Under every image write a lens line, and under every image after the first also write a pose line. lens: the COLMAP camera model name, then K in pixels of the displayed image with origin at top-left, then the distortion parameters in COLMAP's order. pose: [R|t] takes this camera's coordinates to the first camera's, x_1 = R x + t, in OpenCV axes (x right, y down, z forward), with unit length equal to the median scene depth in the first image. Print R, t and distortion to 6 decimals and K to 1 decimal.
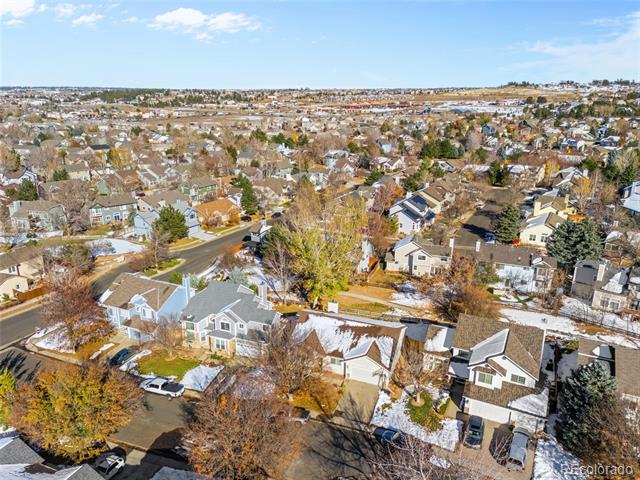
lens RADIAL K [[456.9, 0, 320.0], [0, 456.9, 239.0], [0, 0, 1]] dist [-0.002236, -0.000820]
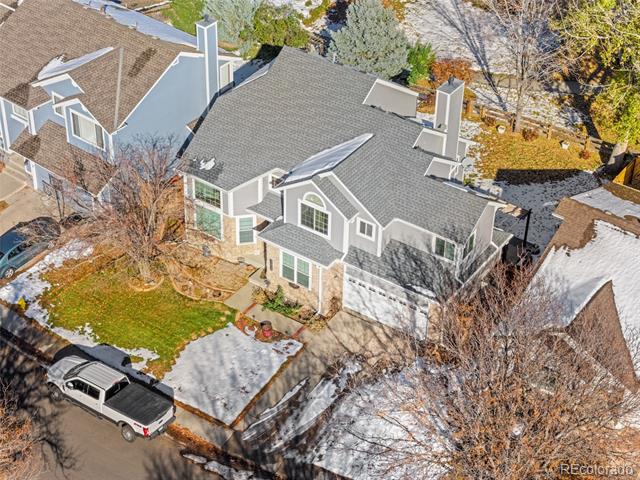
lens RADIAL K [[1289.7, 0, 320.3], [0, 1289.7, 240.2], [0, 0, 1]] dist [0.002749, 0.000000]
pose [[0.970188, 0.146757, -0.192867, -0.034118], [-0.076318, 0.940325, 0.331610, -0.084076], [0.230024, -0.307005, 0.923492, 0.194326]]
